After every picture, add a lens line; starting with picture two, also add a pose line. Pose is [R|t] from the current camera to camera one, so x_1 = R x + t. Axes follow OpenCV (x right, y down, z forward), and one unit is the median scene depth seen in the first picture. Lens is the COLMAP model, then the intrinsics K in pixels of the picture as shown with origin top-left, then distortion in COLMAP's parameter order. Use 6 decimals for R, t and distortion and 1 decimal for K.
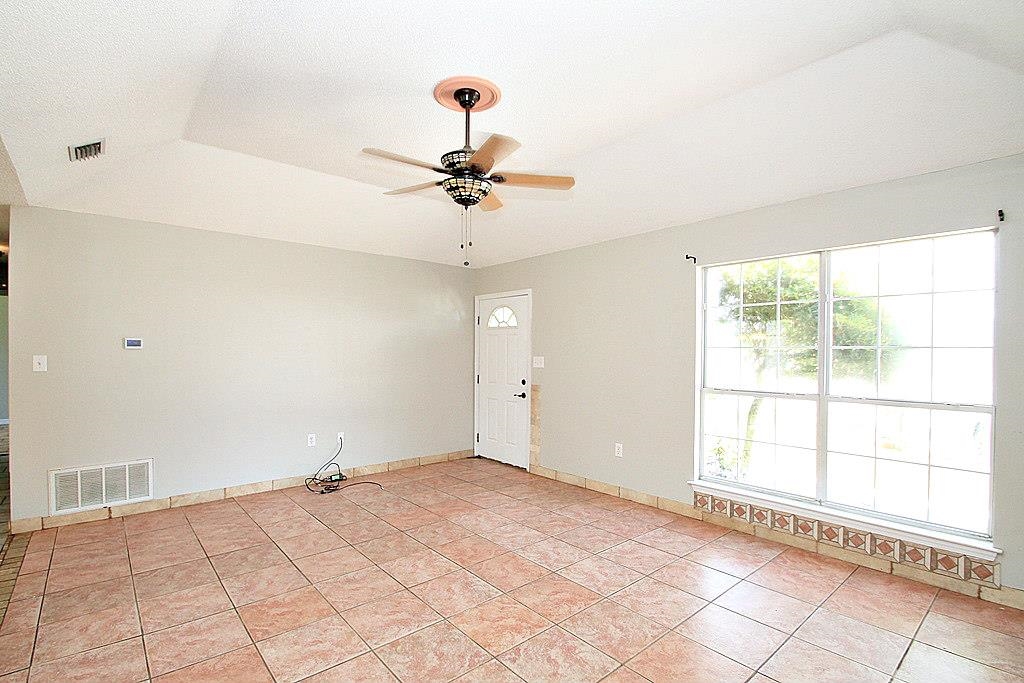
lens RADIAL K [[485.7, 0, 506.8], [0, 485.7, 348.4], [0, 0, 1]] dist [-0.000498, -0.006480]
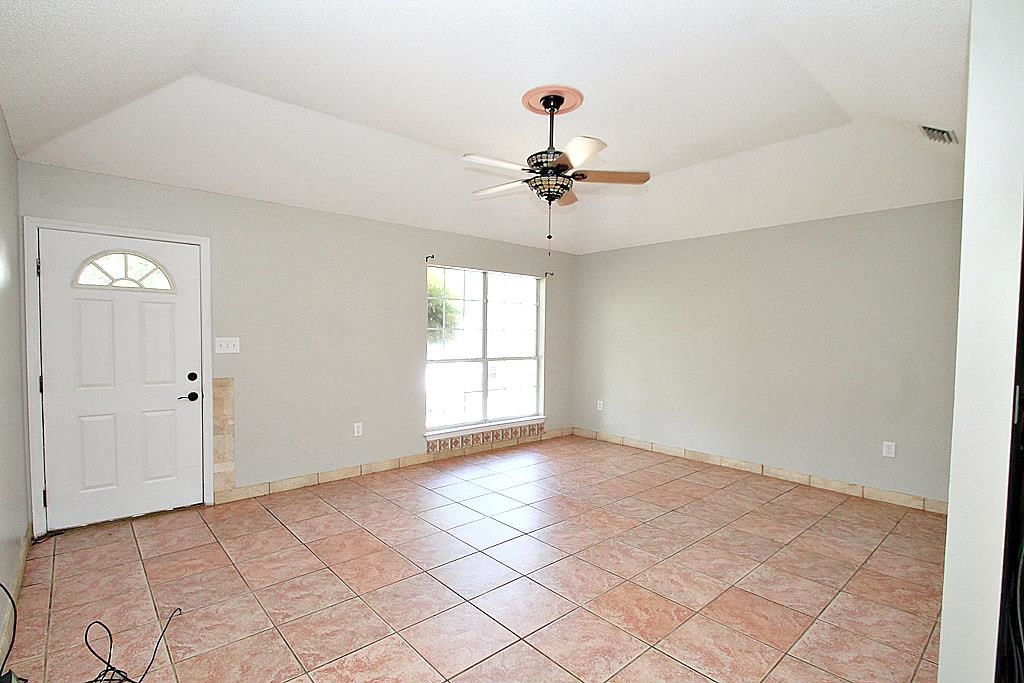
lens RADIAL K [[485.7, 0, 503.7], [0, 485.7, 342.4], [0, 0, 1]] dist [-0.000498, -0.006480]
pose [[-0.018674, -0.024716, 0.999520, -0.808662], [-0.015142, 0.999587, 0.024435, 0.000461], [-0.999711, -0.014678, -0.019041, 0.752733]]
